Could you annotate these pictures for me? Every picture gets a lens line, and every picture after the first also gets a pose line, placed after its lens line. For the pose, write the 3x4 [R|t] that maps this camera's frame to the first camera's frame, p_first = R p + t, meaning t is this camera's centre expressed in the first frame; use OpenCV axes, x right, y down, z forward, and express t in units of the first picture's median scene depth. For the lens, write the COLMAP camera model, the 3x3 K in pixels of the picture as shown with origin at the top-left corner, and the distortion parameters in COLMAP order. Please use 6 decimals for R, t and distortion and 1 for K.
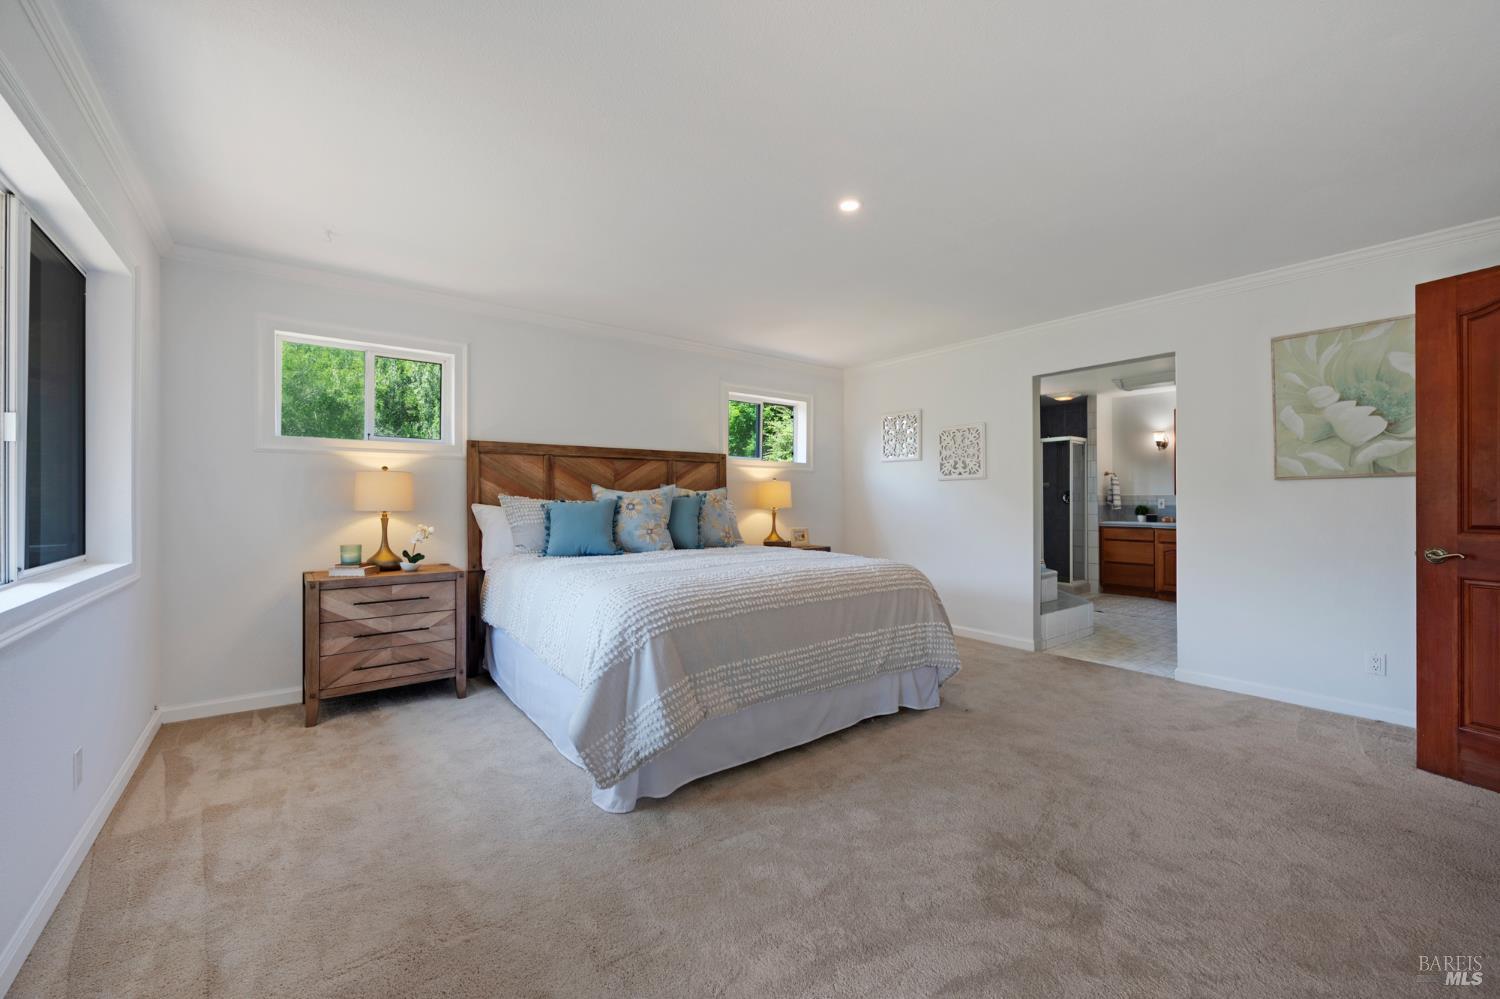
lens RADIAL K [[598.9, 0, 749.5], [0, 598.9, 499.5], [0, 0, 1]] dist [-0.003136, -0.000268]
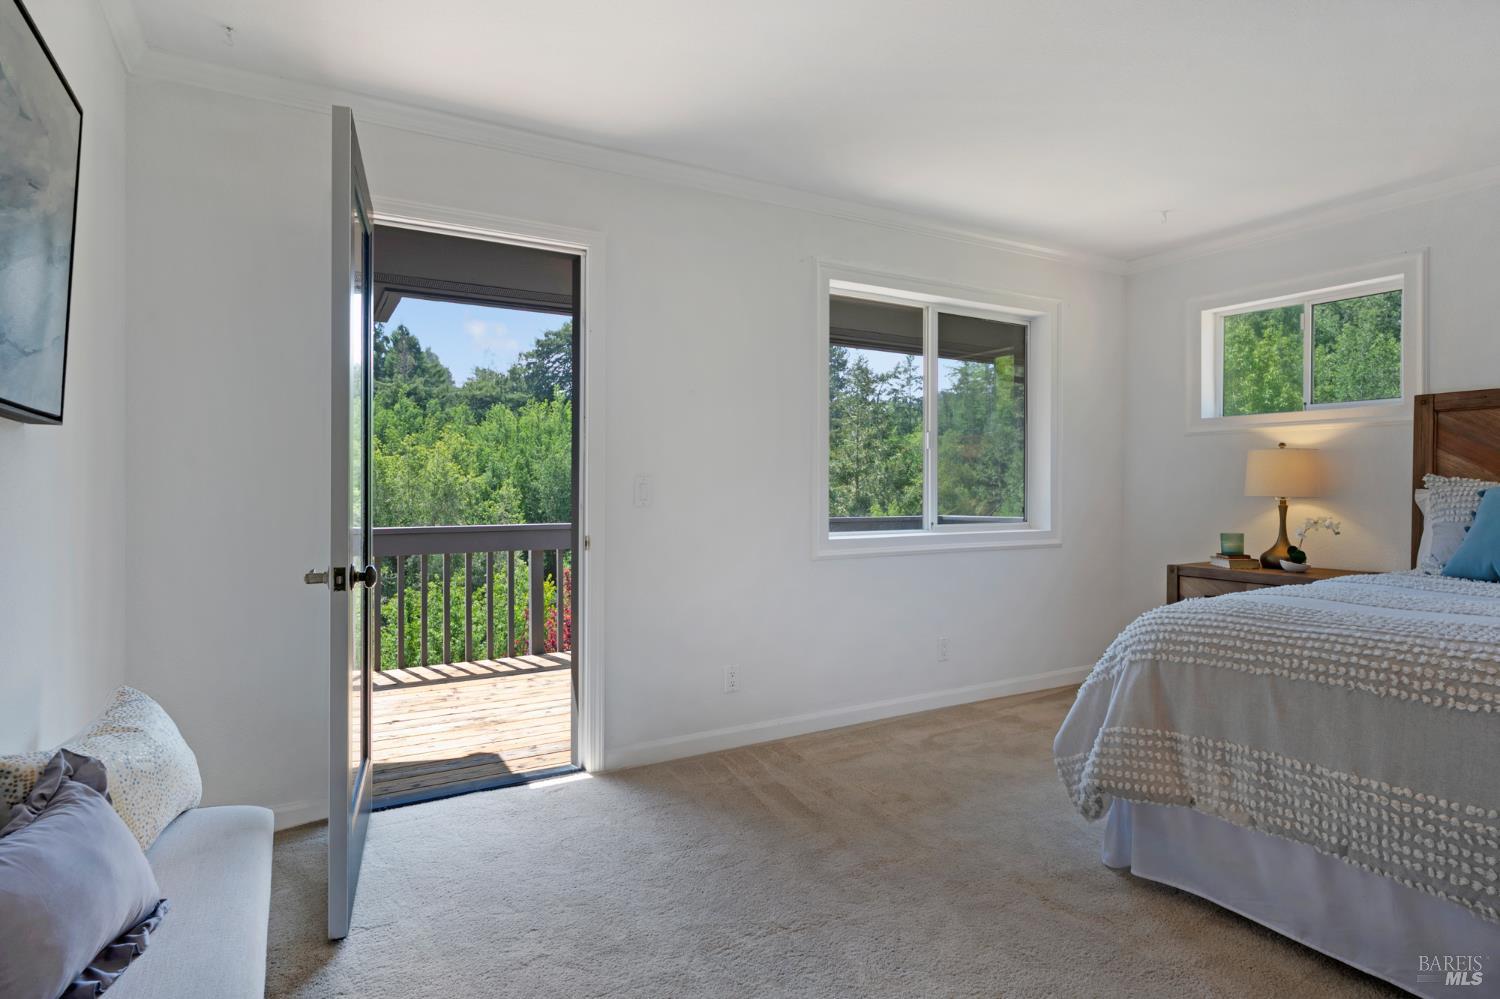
lens RADIAL K [[801.8, 0, 744.8], [0, 801.8, 474.8], [0, 0, 1]] dist [-0.001280, 0.000563]
pose [[-0.137353, -0.010380, -0.990468, 0.588930], [0.000482, 0.999944, -0.010546, 0.000244], [0.990522, -0.001926, -0.137340, 0.409267]]
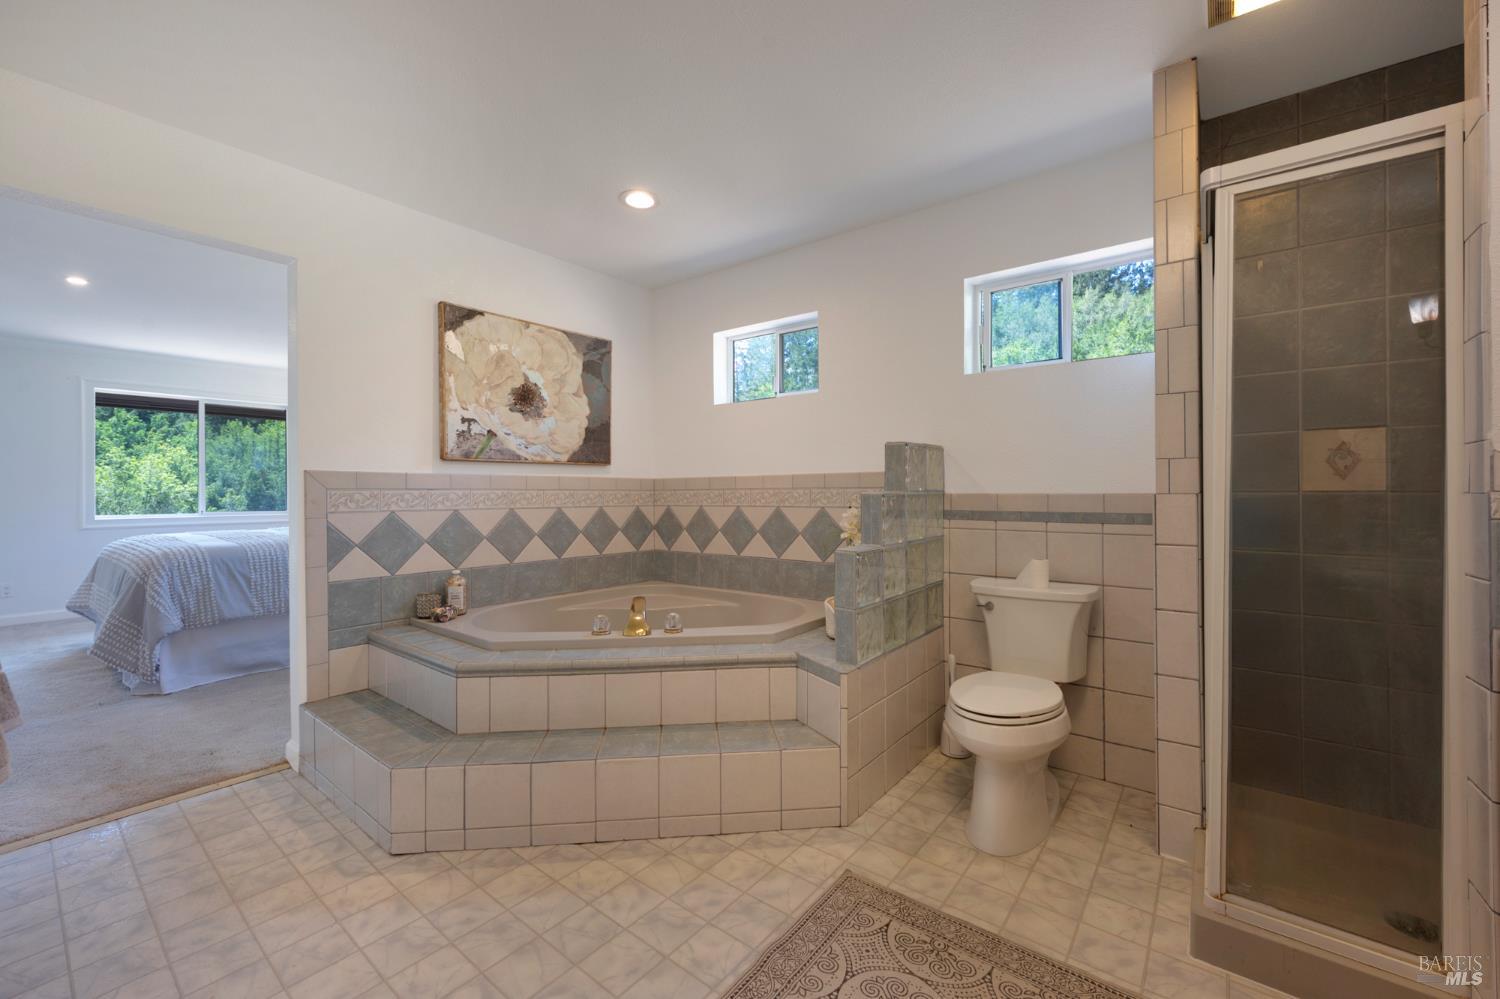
lens RADIAL K [[601.7, 0, 750.1], [0, 601.7, 485.6], [0, 0, 1]] dist [-0.005241, -0.000060]
pose [[0.241504, -0.008063, -0.970366, 1.433091], [0.003329, 0.999966, -0.007480, 0.004860], [0.970394, -0.001424, 0.241523, 1.638641]]
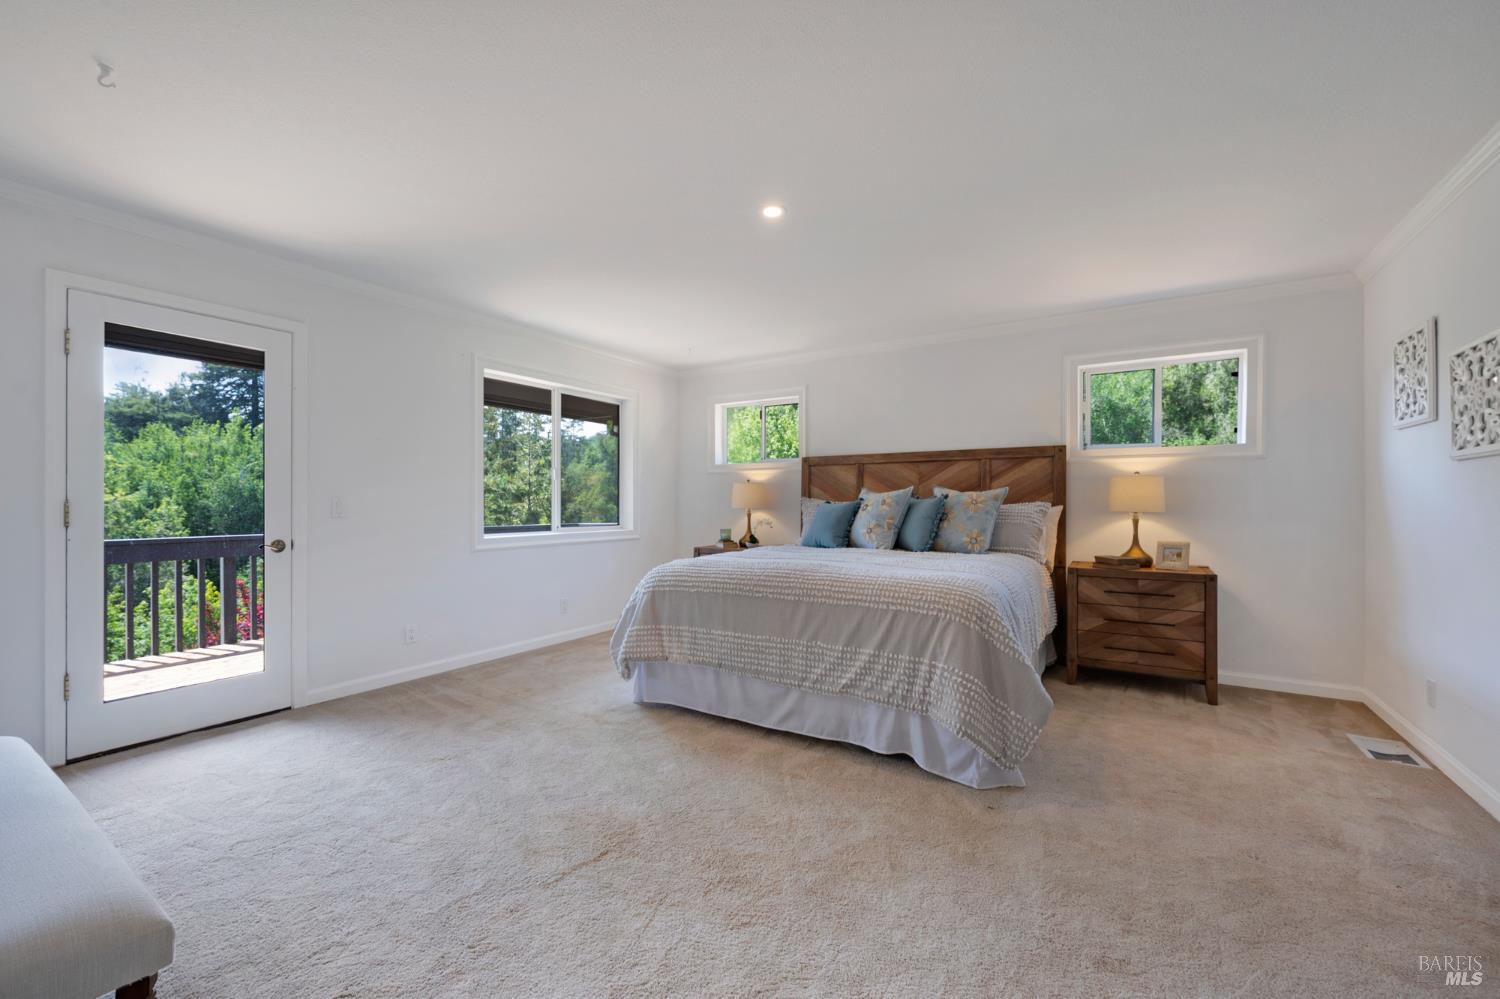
lens RADIAL K [[598.9, 0, 749.5], [0, 598.9, 499.5], [0, 0, 1]] dist [-0.003136, -0.000268]
pose [[0.342750, -0.002661, -0.939423, 0.846890], [0.001106, 0.999996, -0.002430, -0.000487], [0.939426, -0.000206, 0.342752, 0.463190]]
